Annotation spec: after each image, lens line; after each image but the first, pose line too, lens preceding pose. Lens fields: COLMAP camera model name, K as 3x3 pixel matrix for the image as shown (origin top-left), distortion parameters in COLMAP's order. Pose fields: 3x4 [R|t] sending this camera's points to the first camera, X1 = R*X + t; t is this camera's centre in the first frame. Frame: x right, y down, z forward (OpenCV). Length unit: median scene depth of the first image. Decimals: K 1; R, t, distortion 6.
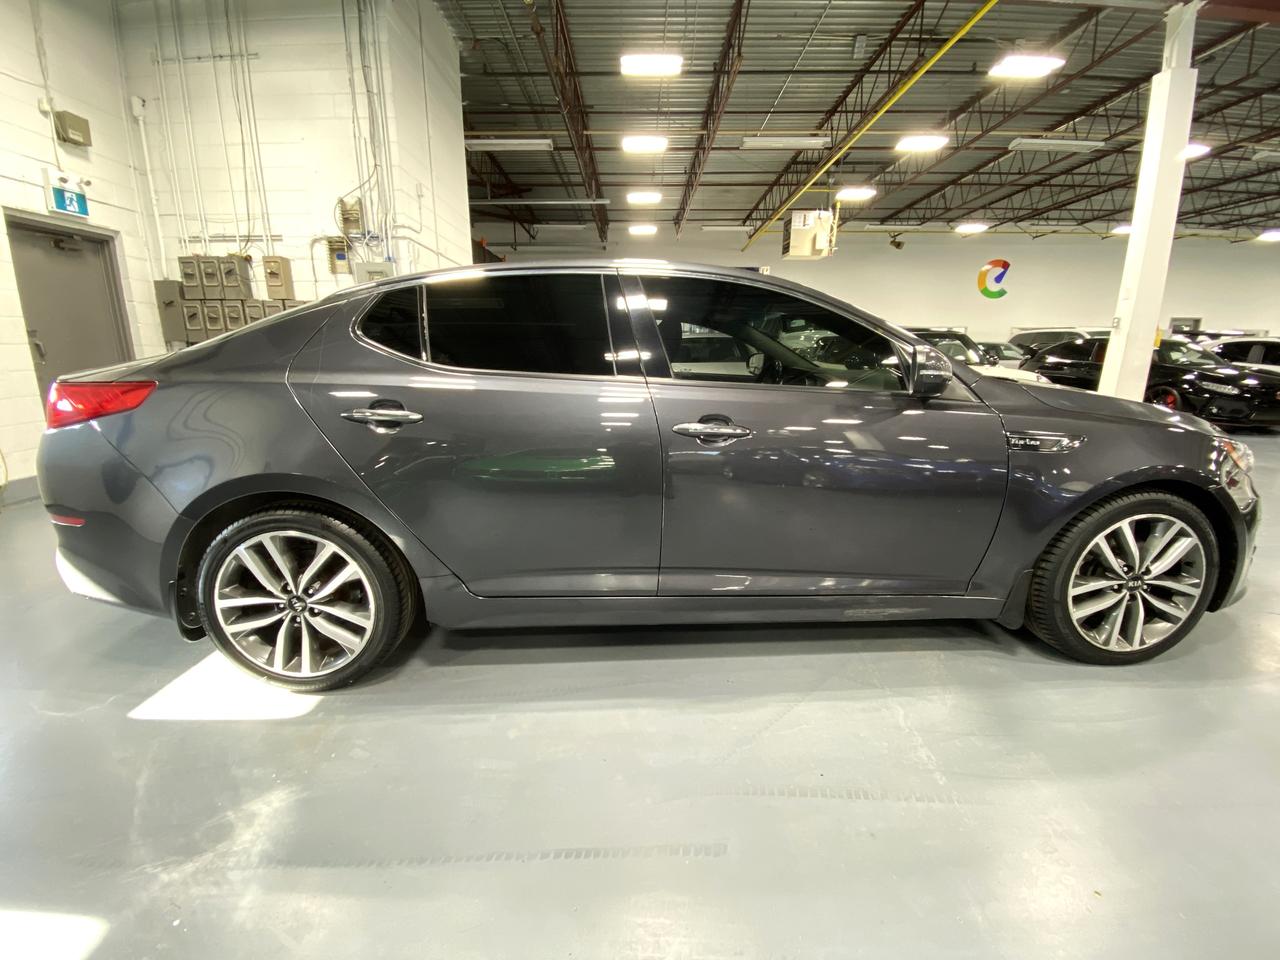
lens RADIAL K [[532.3, 0, 640.0], [0, 532.3, 480.0], [0, 0, 1]] dist [0.001501, -0.011558]
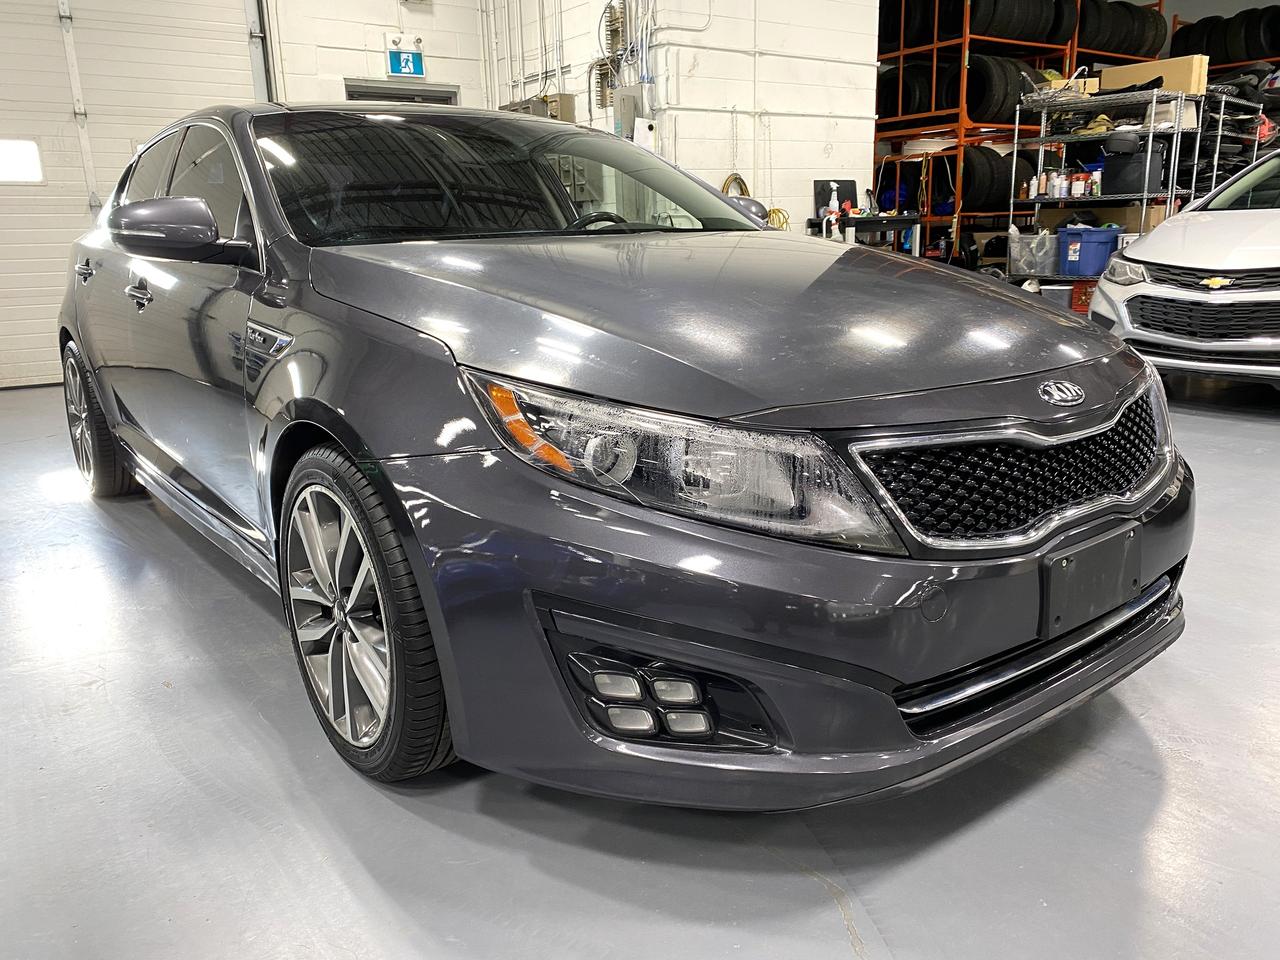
lens RADIAL K [[982.5, 0, 640.0], [0, 982.5, 480.0], [0, 0, 1]] dist [0.011228, -0.006591]
pose [[0.601783, 0.183383, -0.777321, 0.685146], [-0.151168, 0.981842, 0.114602, -0.039561], [0.784223, 0.048540, 0.618578, 0.214770]]
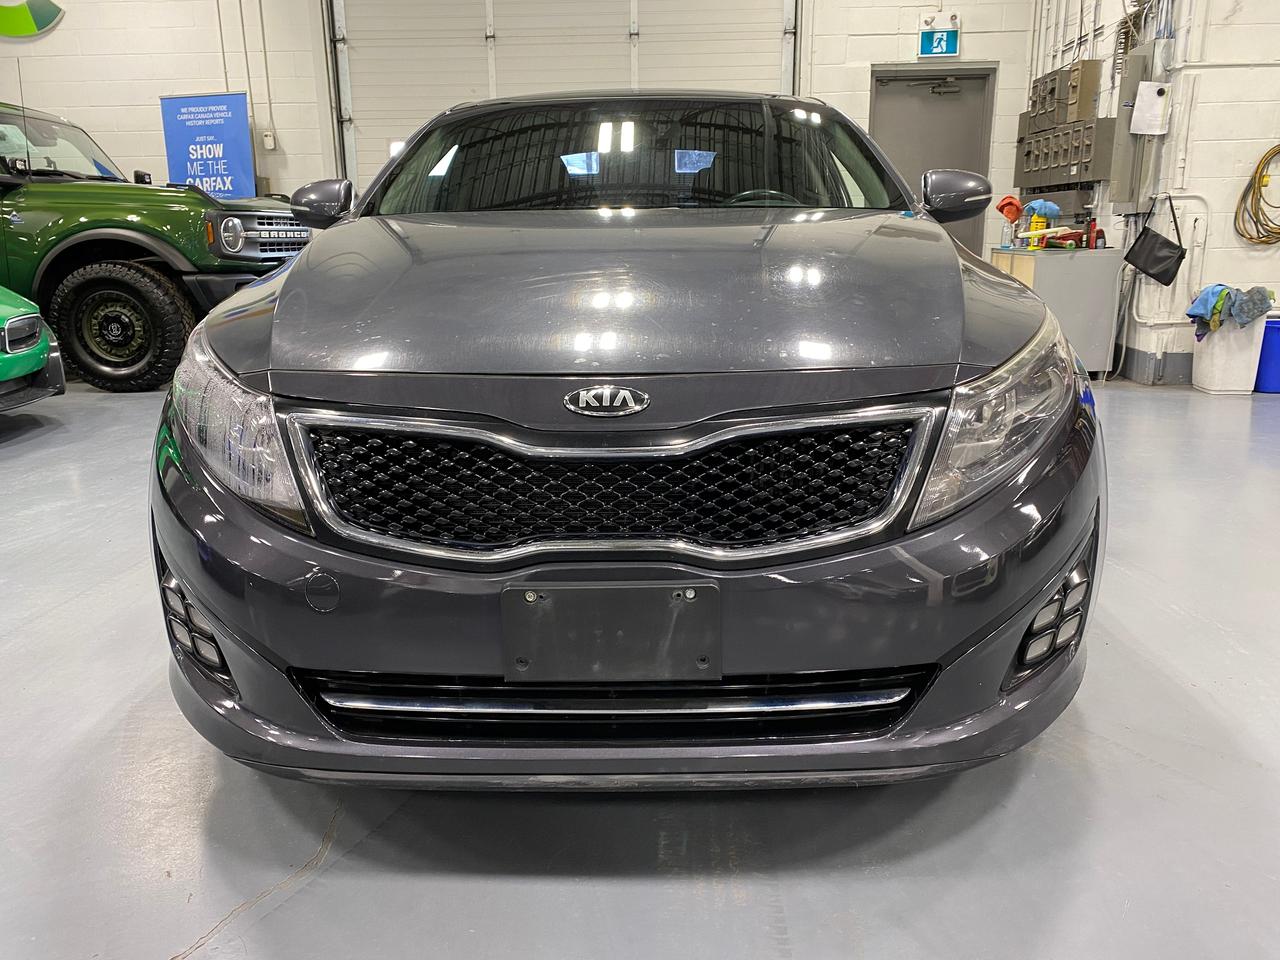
lens RADIAL K [[982.5, 0, 640.0], [0, 982.5, 480.0], [0, 0, 1]] dist [0.011228, -0.006591]
pose [[-0.026270, 0.245038, -0.969157, 0.773396], [-0.207180, 0.947108, 0.245079, -0.097965], [0.977950, 0.207228, 0.025887, 0.532442]]
